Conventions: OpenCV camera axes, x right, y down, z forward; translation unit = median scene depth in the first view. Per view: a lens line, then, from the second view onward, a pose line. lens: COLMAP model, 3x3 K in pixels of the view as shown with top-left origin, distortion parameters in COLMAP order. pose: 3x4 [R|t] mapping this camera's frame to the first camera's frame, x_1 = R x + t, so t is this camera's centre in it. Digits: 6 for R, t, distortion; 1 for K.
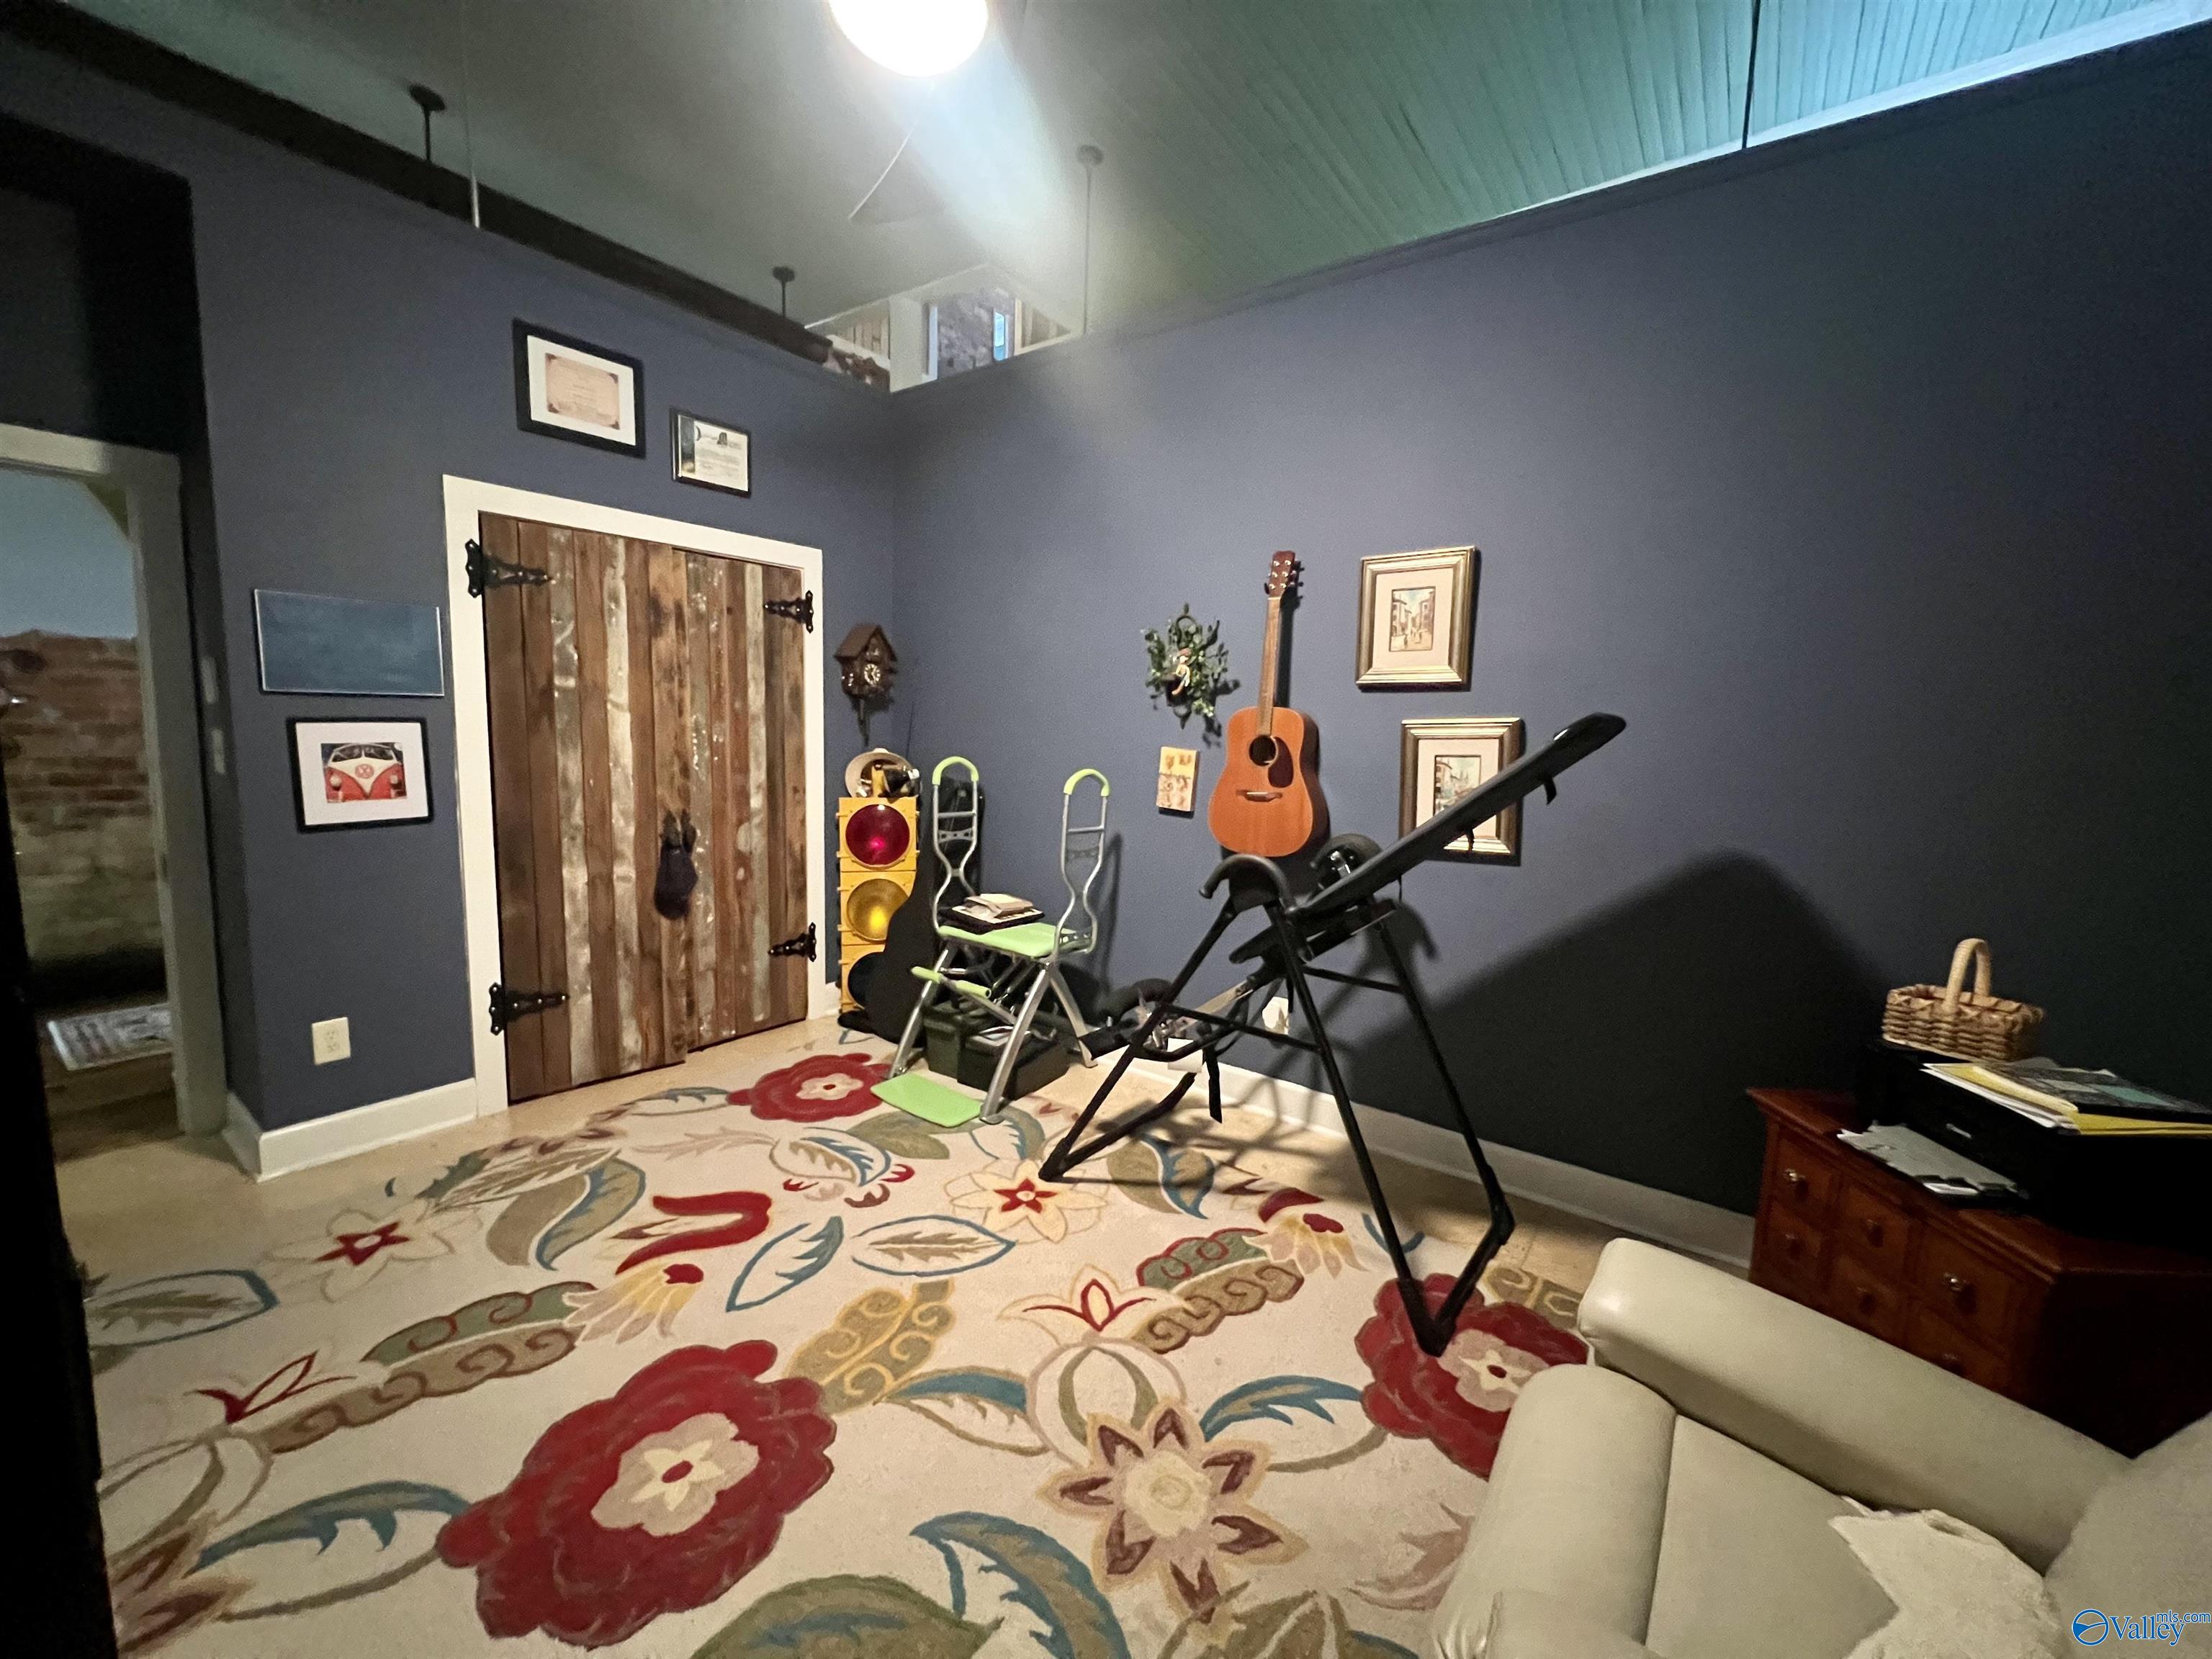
lens RADIAL K [[883.5, 0, 1110.4], [0, 883.5, 831.4], [0, 0, 1]] dist [-0.004292, -0.001160]
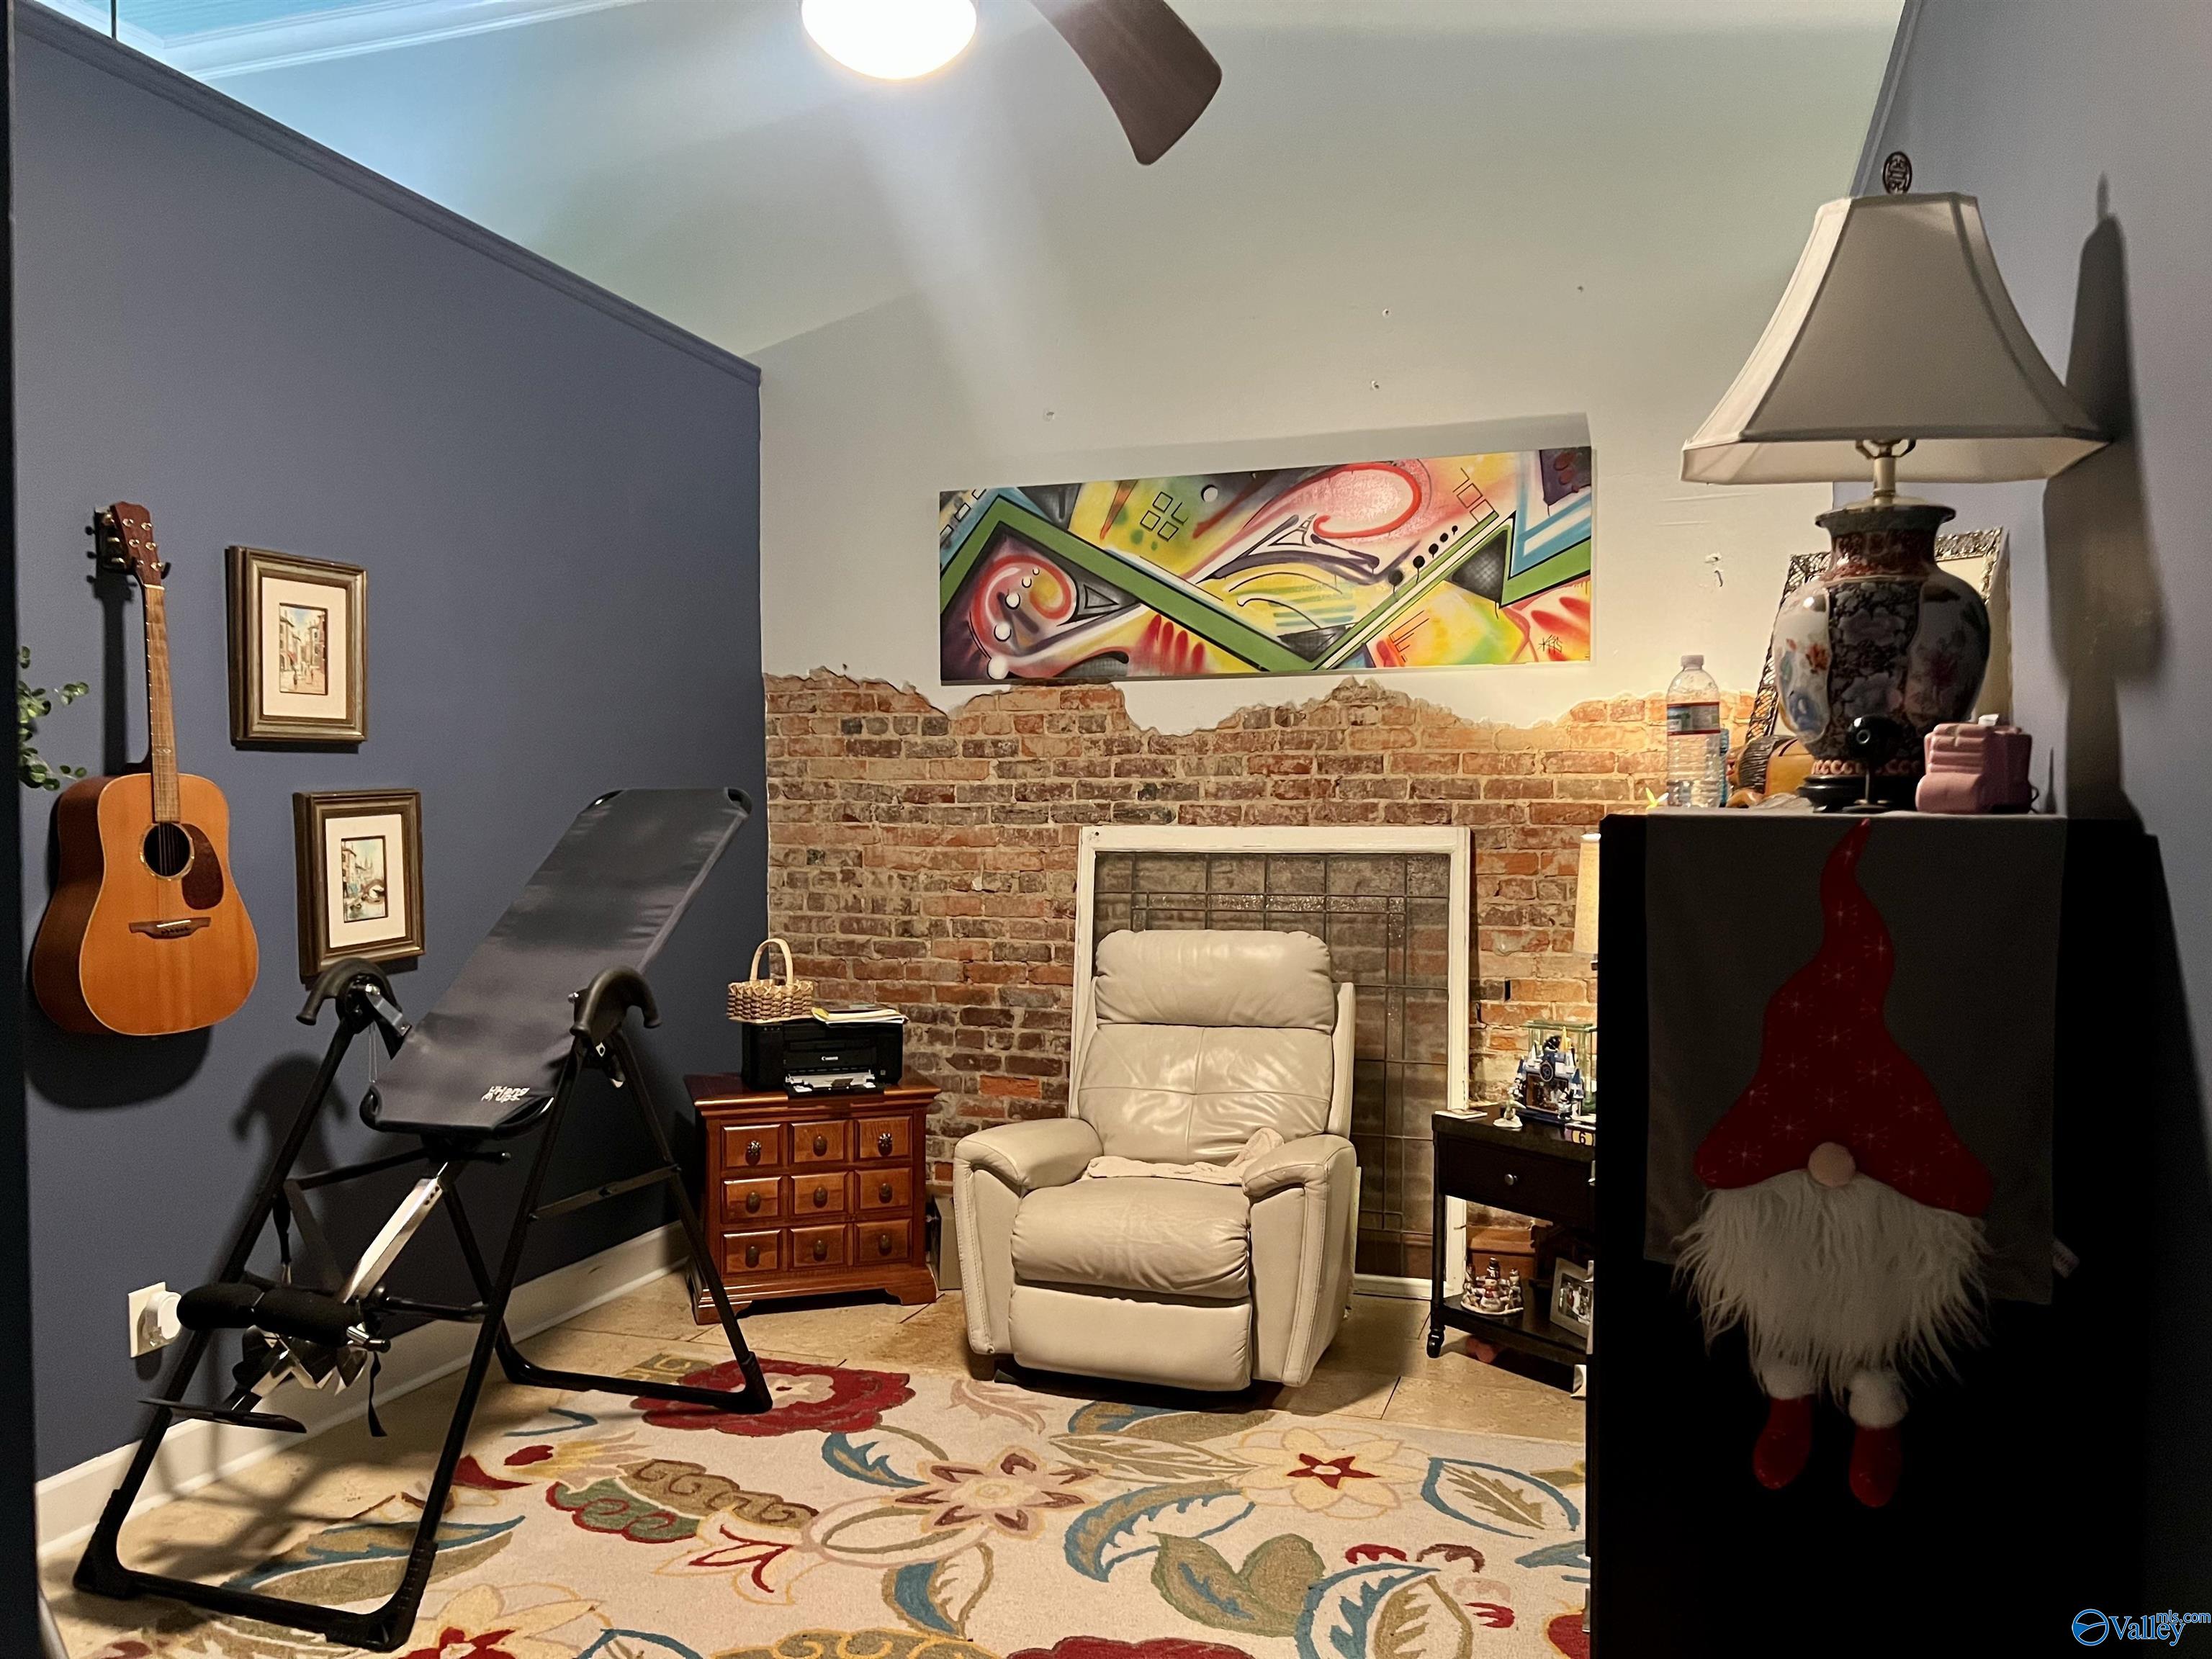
lens RADIAL K [[1685.0, 0, 1107.7], [0, 1685.0, 828.3], [0, 0, 1]] dist [0.030154, -0.002835]
pose [[-0.303162, -0.047789, 0.951740, -1.489912], [0.100877, 0.991521, 0.081919, -0.187477], [-0.947585, 0.120843, -0.295771, 1.046053]]
